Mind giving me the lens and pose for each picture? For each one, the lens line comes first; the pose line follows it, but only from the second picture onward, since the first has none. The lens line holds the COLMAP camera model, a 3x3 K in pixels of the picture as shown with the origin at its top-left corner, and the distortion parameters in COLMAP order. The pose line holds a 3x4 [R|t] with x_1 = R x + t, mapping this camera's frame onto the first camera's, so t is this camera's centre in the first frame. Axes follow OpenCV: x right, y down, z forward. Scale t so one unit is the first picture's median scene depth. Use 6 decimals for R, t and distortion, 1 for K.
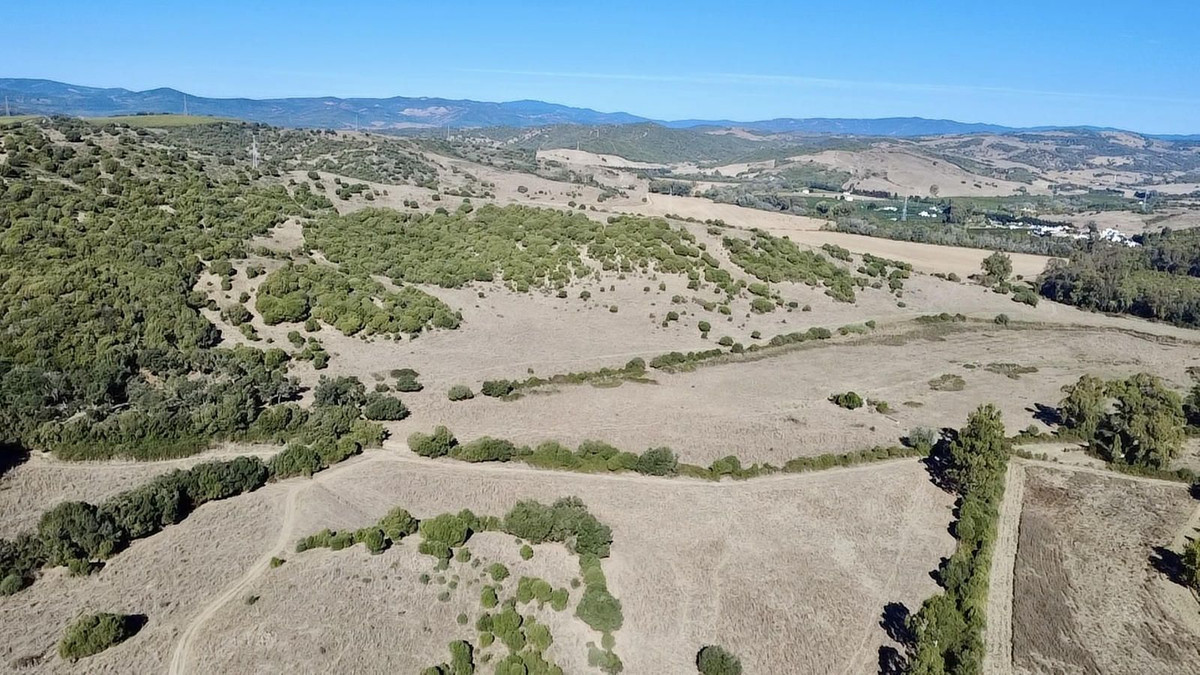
lens RADIAL K [[896.9, 0, 595.4], [0, 896.9, 335.2], [0, 0, 1]] dist [0.004415, 0.000025]
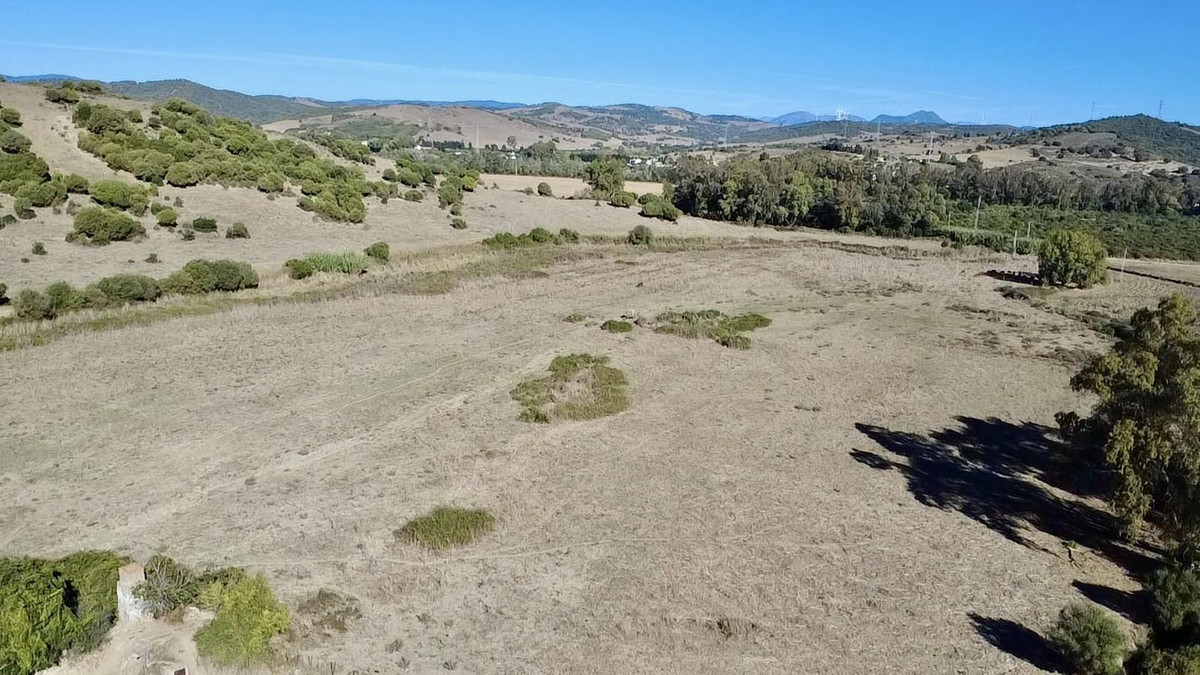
lens RADIAL K [[896.9, 0, 600.0], [0, 896.9, 337.0], [0, 0, 1]] dist [0.004415, 0.000025]
pose [[0.900509, -0.099367, 0.423333, 0.184818], [0.092214, 0.995036, 0.037402, 0.017828], [-0.424948, 0.005356, 0.905202, 0.487183]]
